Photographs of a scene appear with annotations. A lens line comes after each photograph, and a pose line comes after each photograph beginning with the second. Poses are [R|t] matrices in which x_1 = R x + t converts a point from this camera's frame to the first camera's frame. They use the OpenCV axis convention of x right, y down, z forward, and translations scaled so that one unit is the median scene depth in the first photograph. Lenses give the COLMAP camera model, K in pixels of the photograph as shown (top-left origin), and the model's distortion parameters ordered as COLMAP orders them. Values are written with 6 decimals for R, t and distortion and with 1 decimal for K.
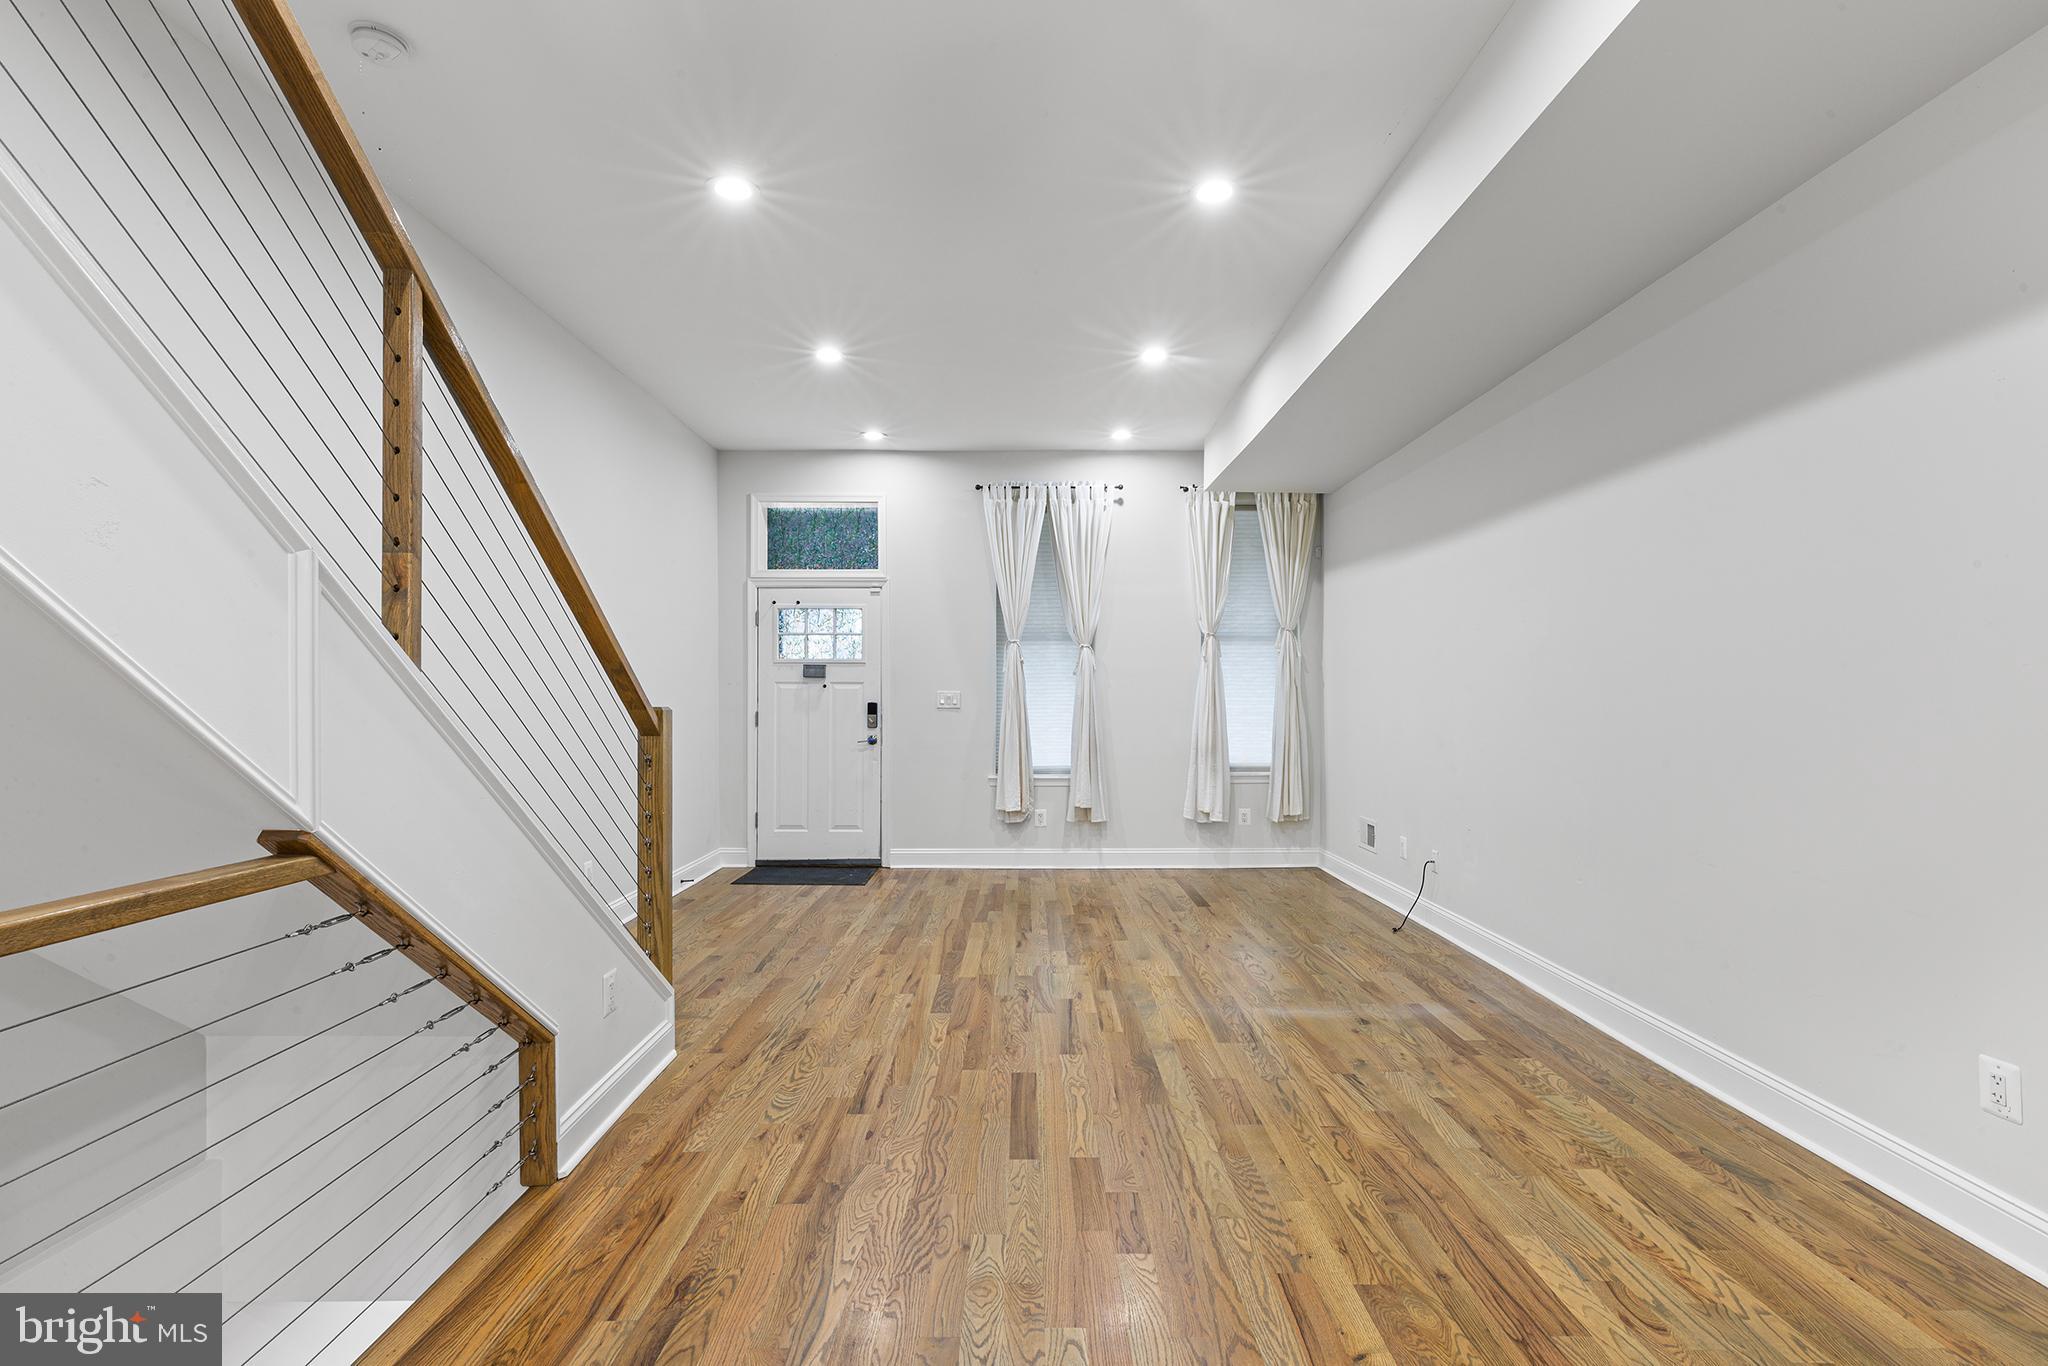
lens RADIAL K [[921.3, 0, 1035.6], [0, 921.3, 694.1], [0, 0, 1]] dist [0.004922, -0.001676]
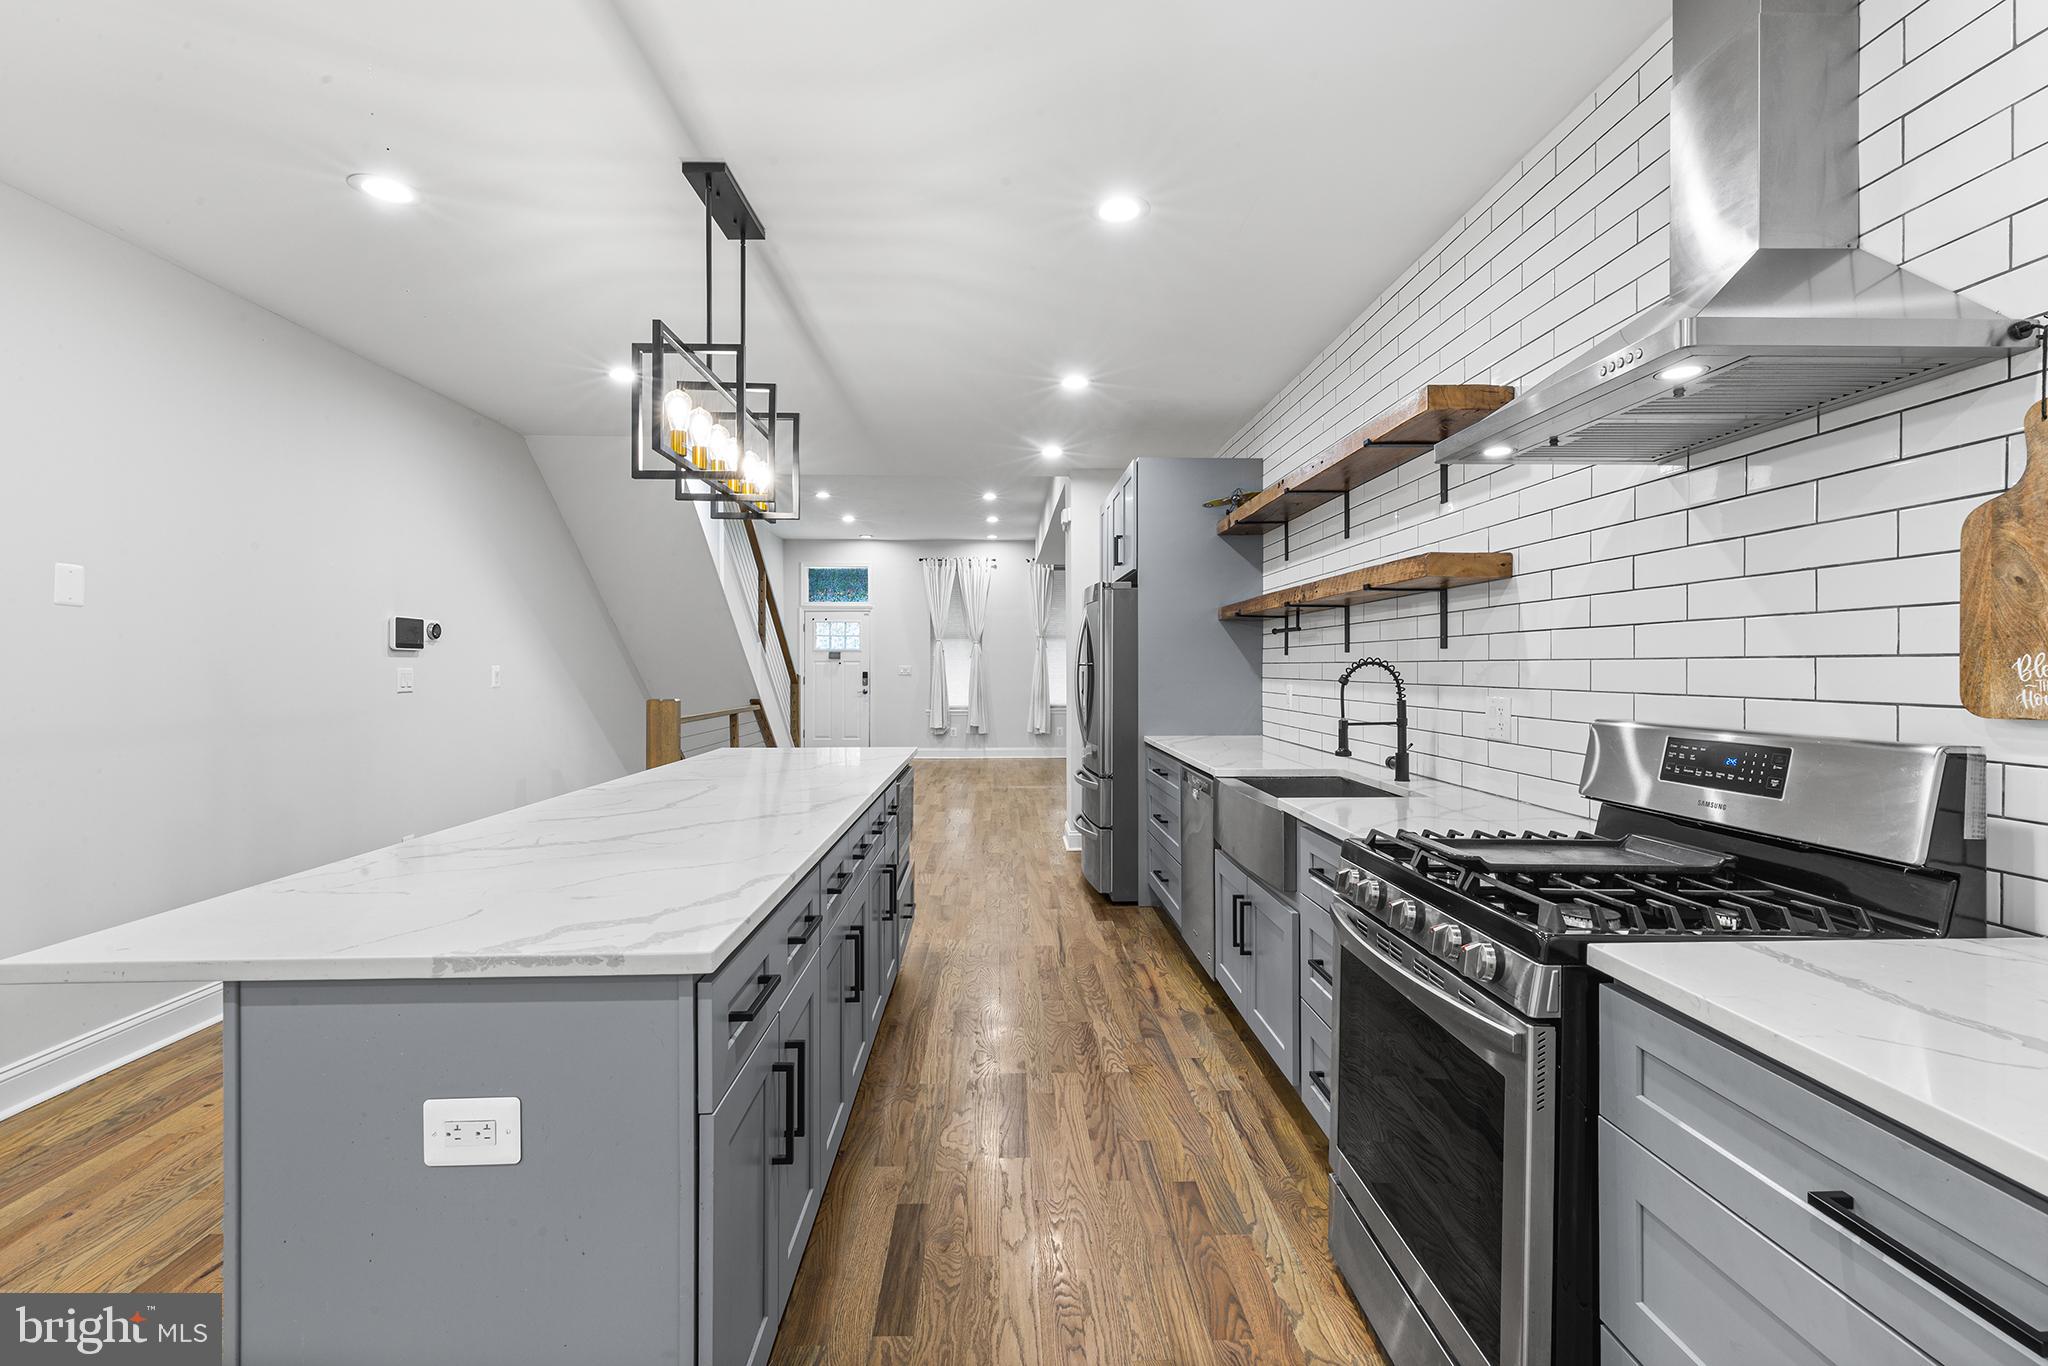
lens RADIAL K [[921.3, 0, 1023.9], [0, 921.3, 657.3], [0, 0, 1]] dist [0.004922, -0.001676]
pose [[0.999909, -0.001119, 0.013445, 0.132032], [0.001197, 0.999983, -0.005744, -0.010051], [-0.013438, 0.005760, 0.999893, -0.955942]]
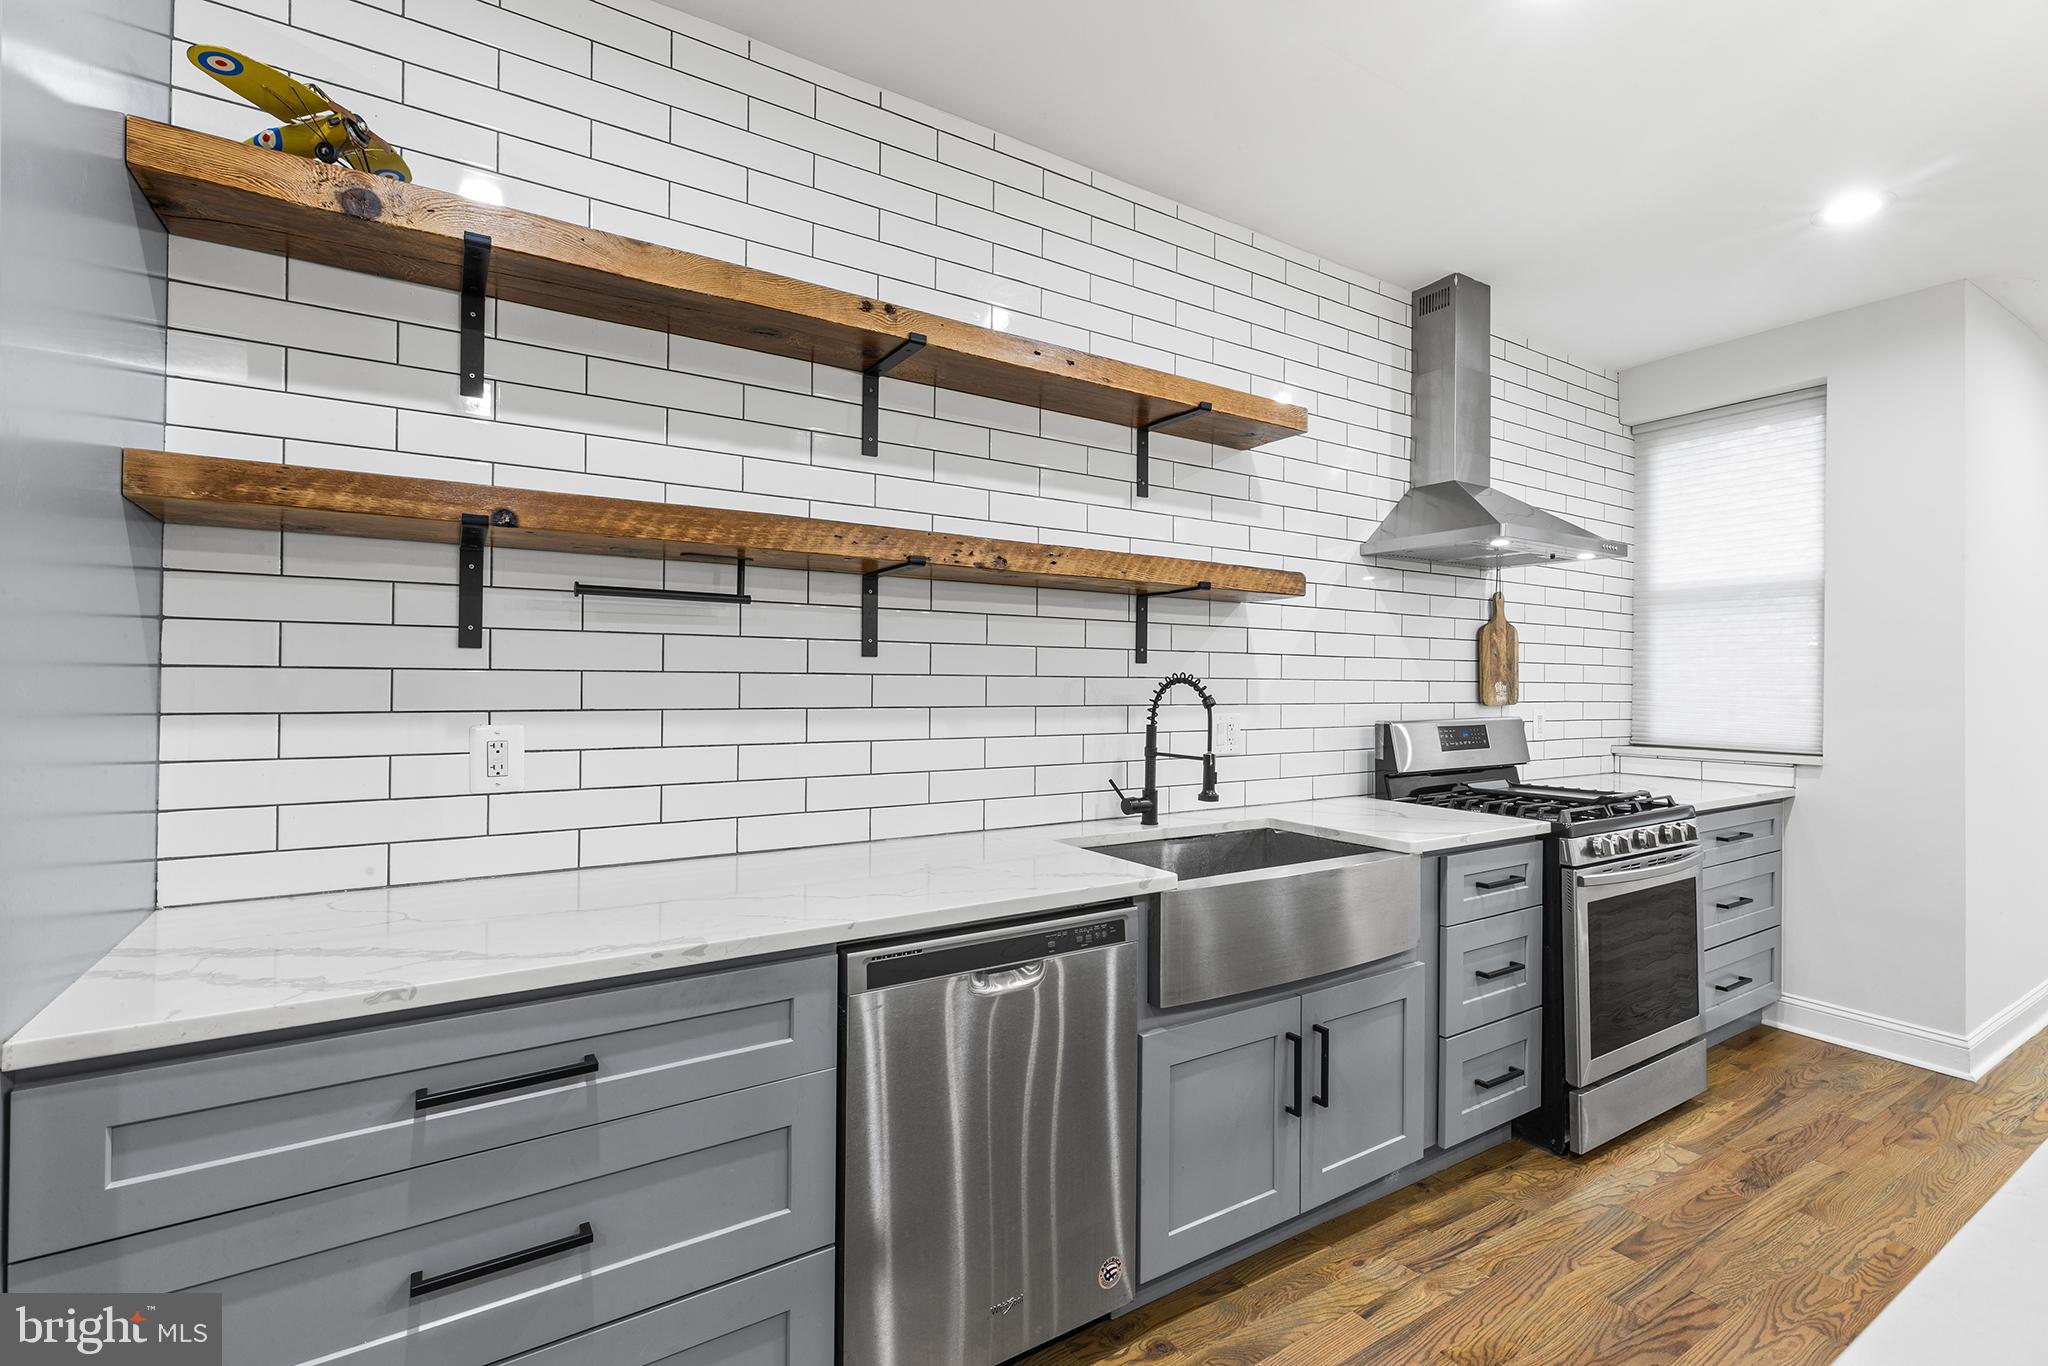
lens RADIAL K [[921.3, 0, 1023.6], [0, 921.3, 676.1], [0, 0, 1]] dist [0.004922, -0.001676]
pose [[-0.526585, 0.001579, 0.850121, 0.034332], [-0.011431, 0.999895, -0.008937, -0.007135], [-0.850046, -0.014424, -0.526512, -0.251808]]
